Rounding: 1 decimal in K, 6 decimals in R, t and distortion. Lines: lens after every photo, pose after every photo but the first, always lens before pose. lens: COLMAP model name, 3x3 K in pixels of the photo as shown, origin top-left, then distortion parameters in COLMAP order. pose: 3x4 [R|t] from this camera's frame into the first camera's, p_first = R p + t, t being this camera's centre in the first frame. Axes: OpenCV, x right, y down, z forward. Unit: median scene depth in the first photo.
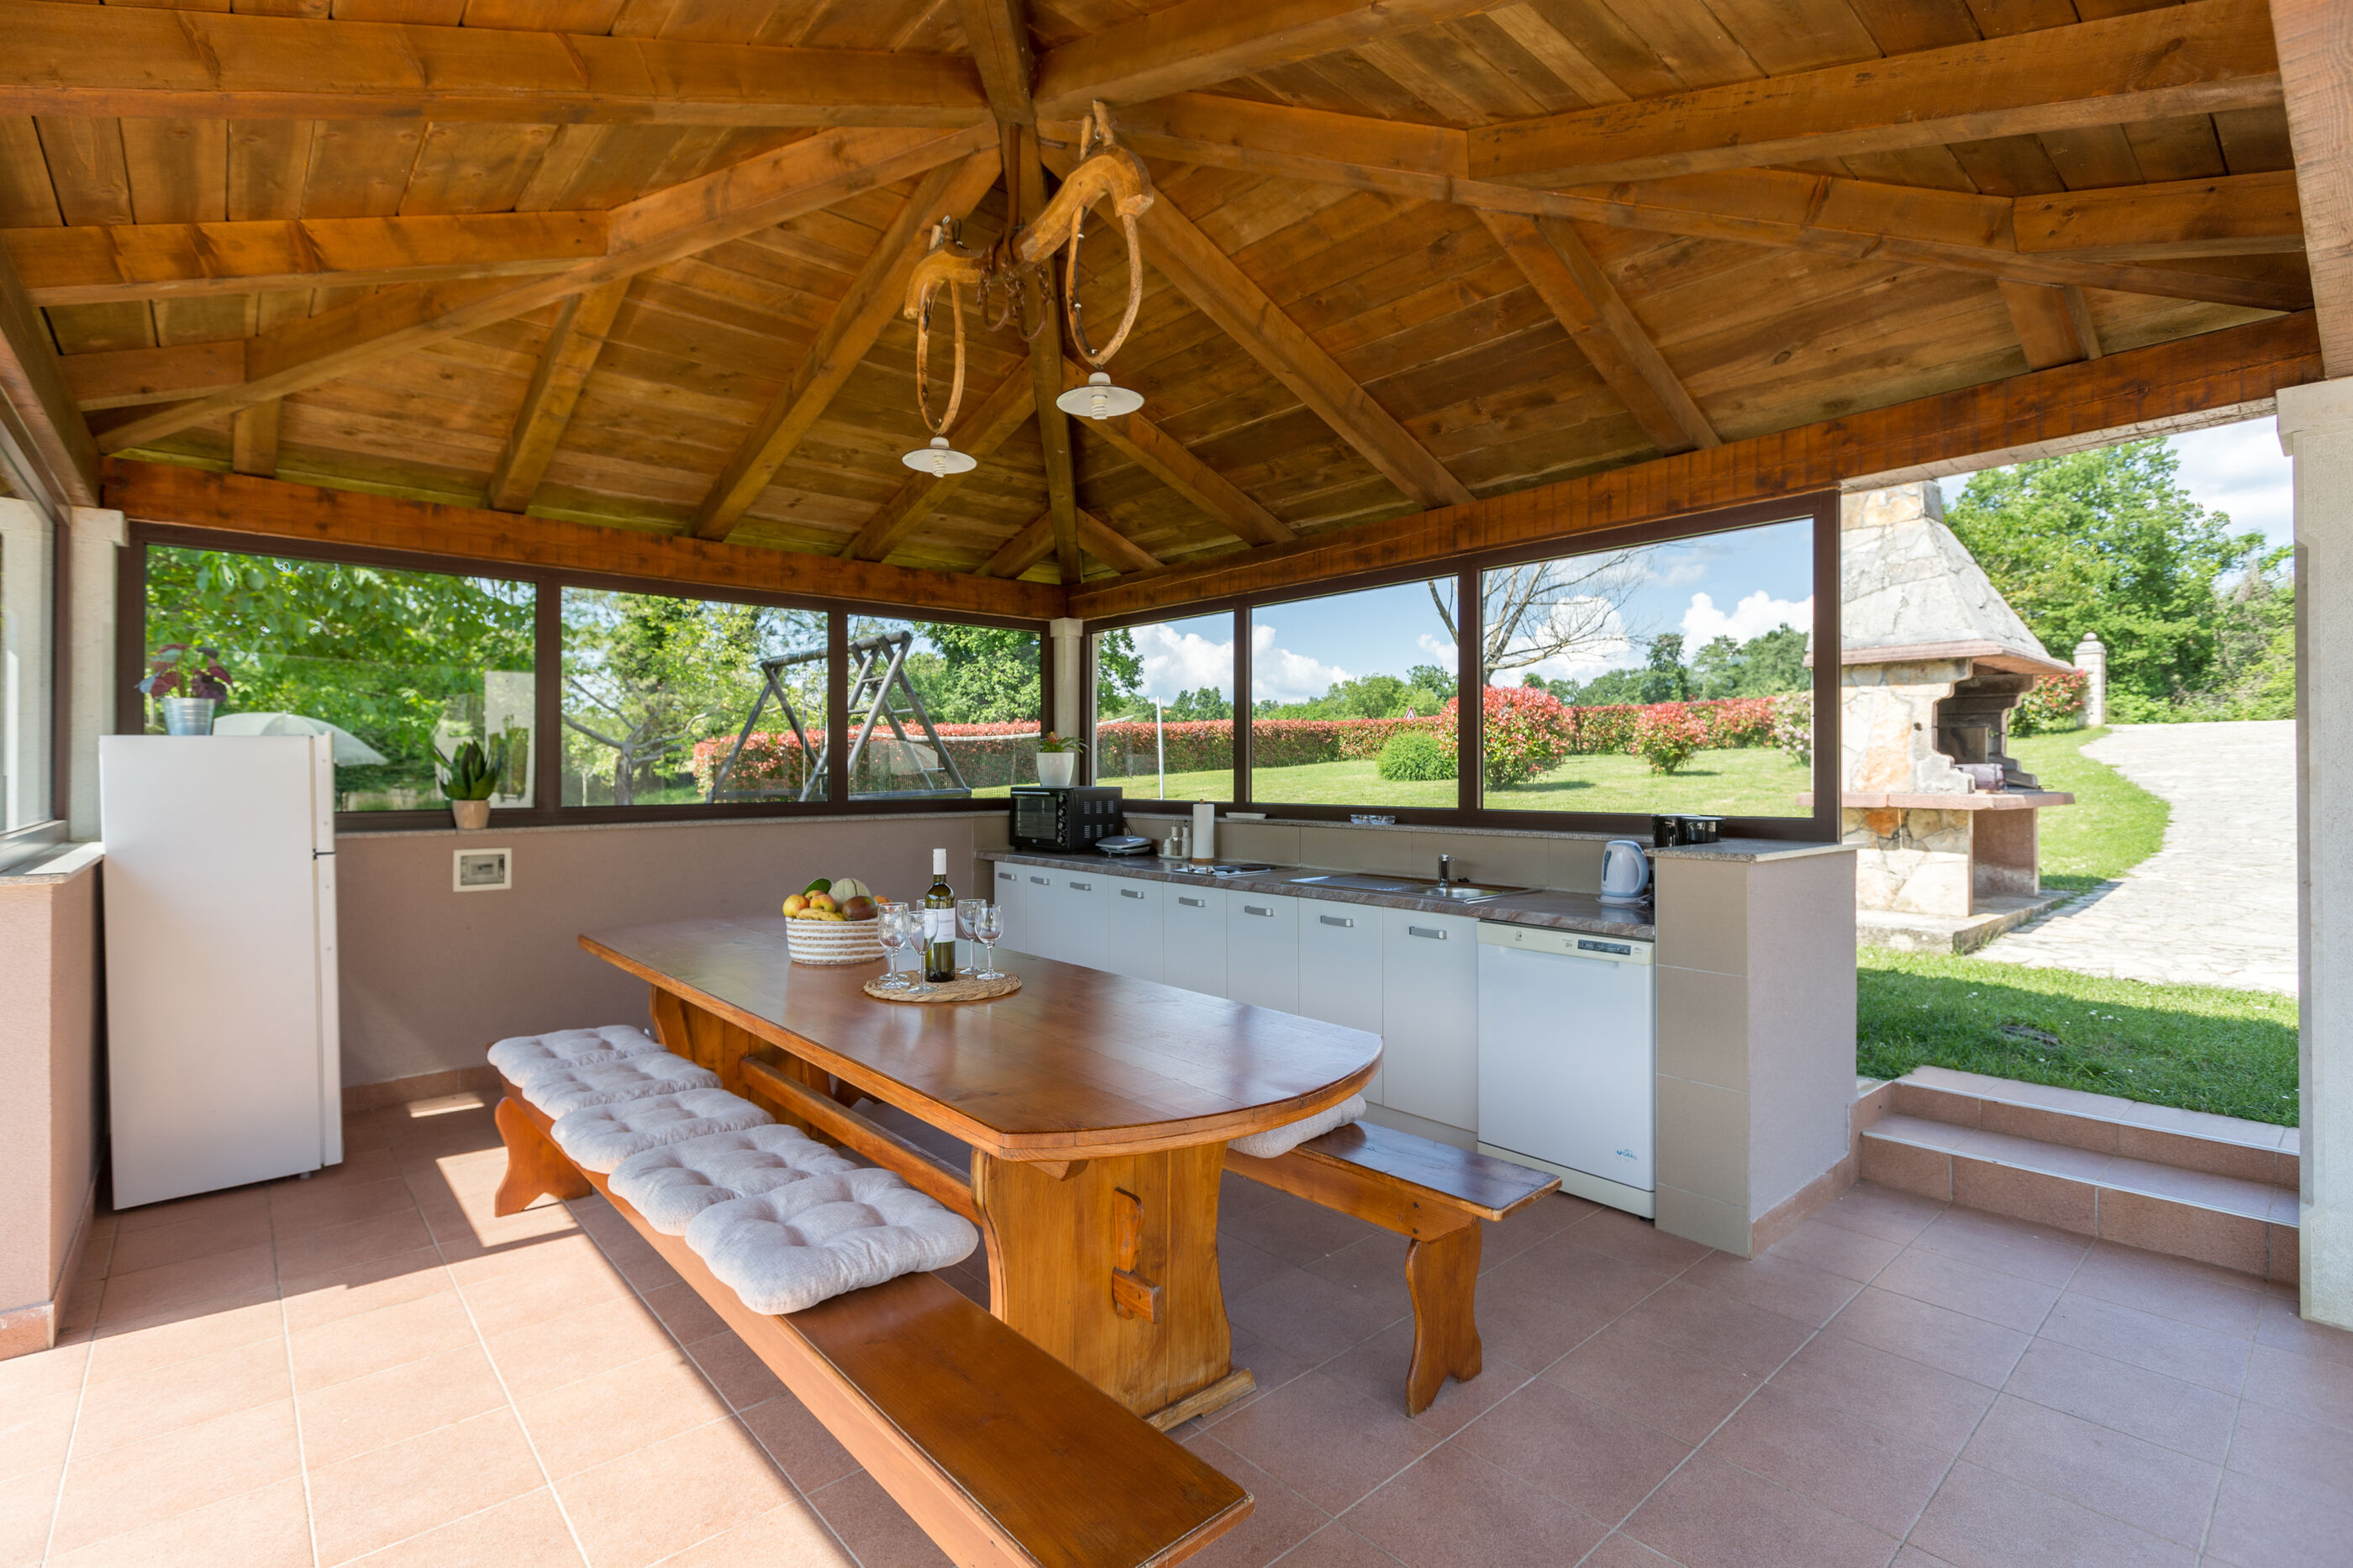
lens RADIAL K [[1070.7, 0, 1182.7], [0, 1070.7, 742.1], [0, 0, 1]] dist [-0.002616, 0.000193]
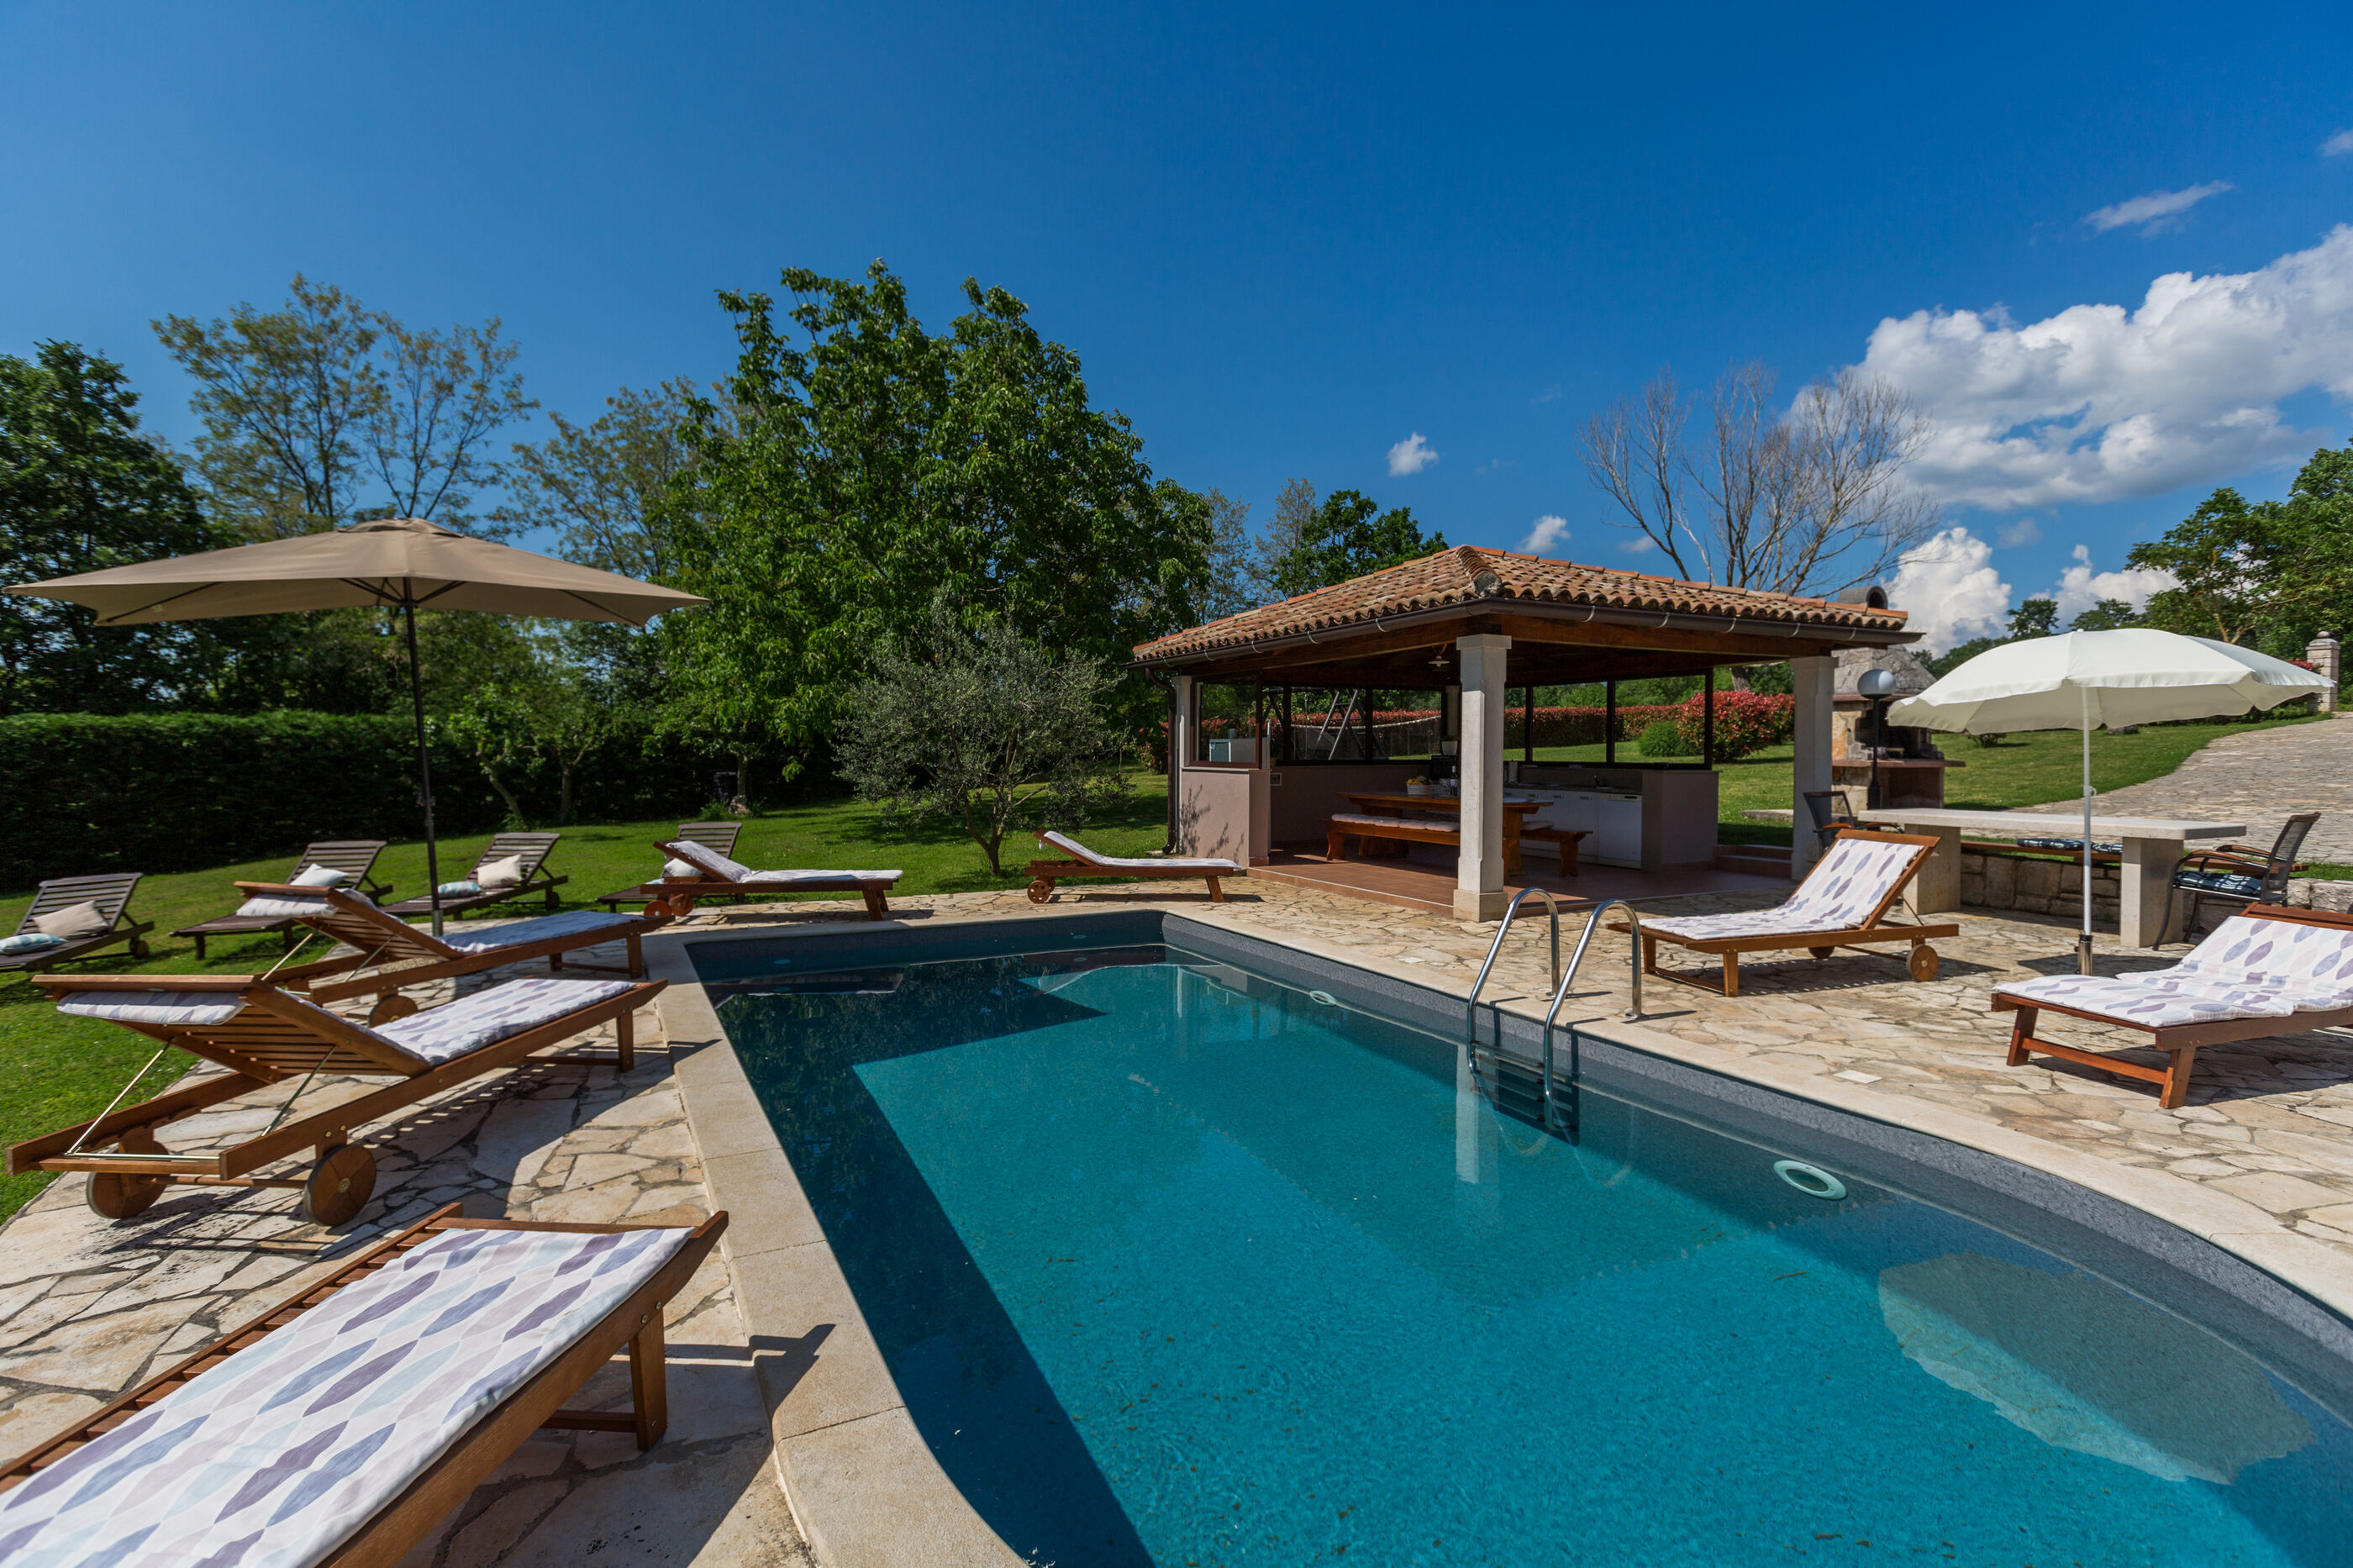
lens RADIAL K [[1057.8, 0, 1159.8], [0, 1057.8, 768.4], [0, 0, 1]] dist [-0.003450, -0.001008]
pose [[0.958681, 0.008759, -0.284350, -0.066573], [0.004205, 0.998981, 0.044947, -0.041606], [0.284453, -0.044285, 0.957666, -1.562186]]
